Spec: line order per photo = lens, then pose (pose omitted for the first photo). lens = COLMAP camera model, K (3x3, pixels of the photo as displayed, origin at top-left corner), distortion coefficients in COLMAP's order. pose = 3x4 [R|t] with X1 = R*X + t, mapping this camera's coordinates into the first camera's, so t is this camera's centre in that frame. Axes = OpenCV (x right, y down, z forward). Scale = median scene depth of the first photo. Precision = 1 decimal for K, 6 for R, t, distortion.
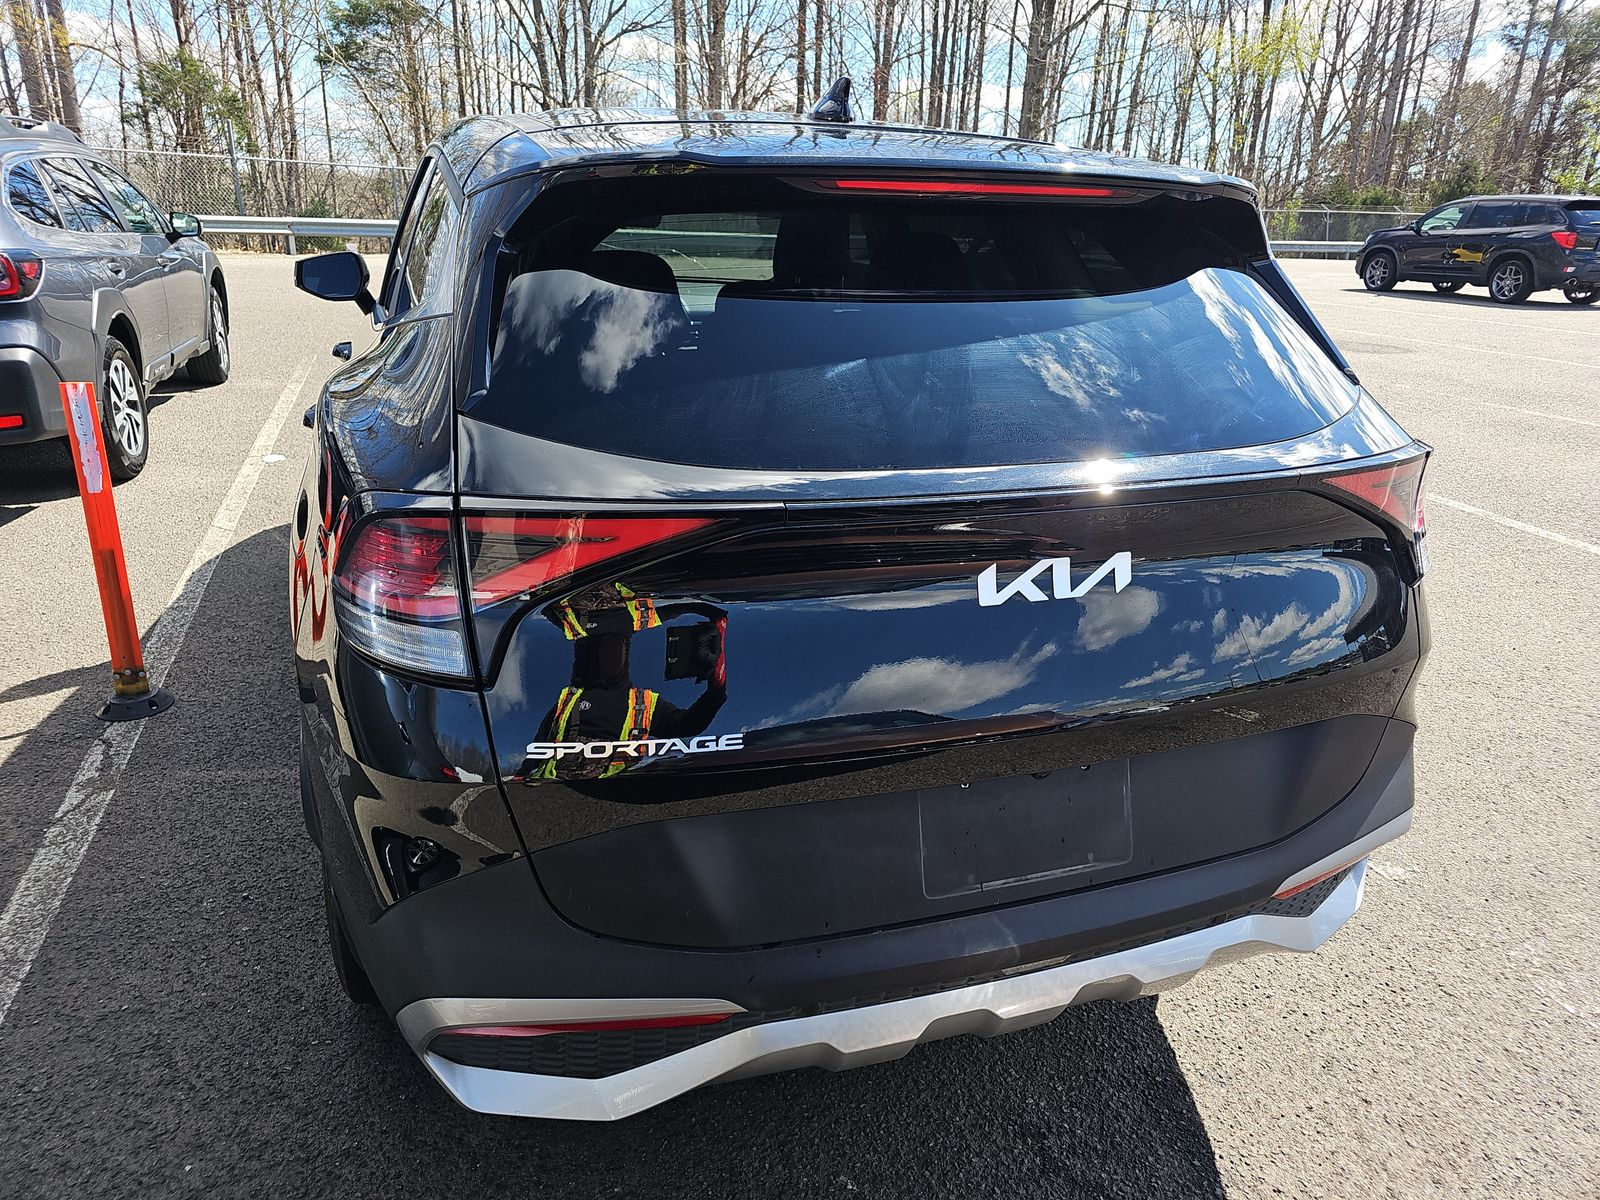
lens RADIAL K [[1147.2, 0, 806.1], [0, 1147.2, 602.0], [0, 0, 1]] dist [0.063588, -0.036688]
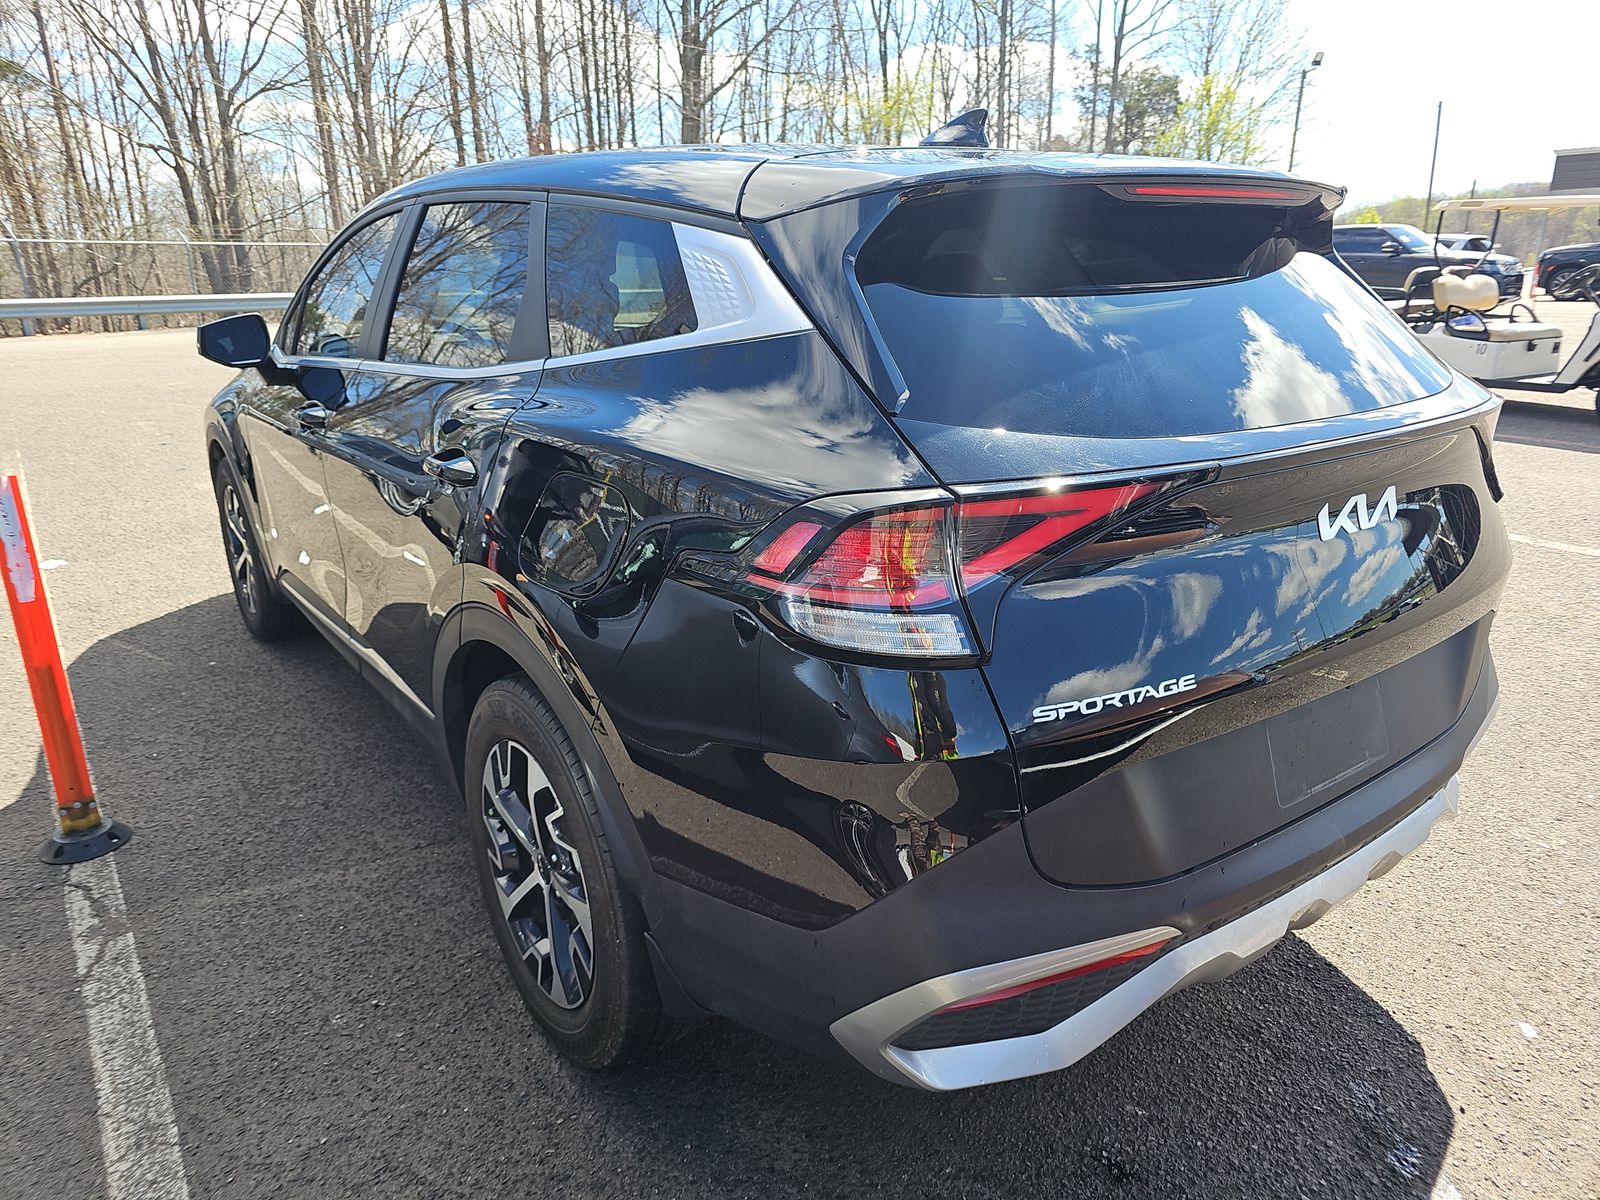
lens RADIAL K [[1147.2, 0, 806.1], [0, 1147.2, 602.0], [0, 0, 1]] dist [0.063588, -0.036688]
pose [[0.951841, -0.129475, 0.277912, -0.289659], [0.141396, 0.989681, -0.023201, 0.007615], [-0.272040, 0.061379, 0.960326, 0.010090]]
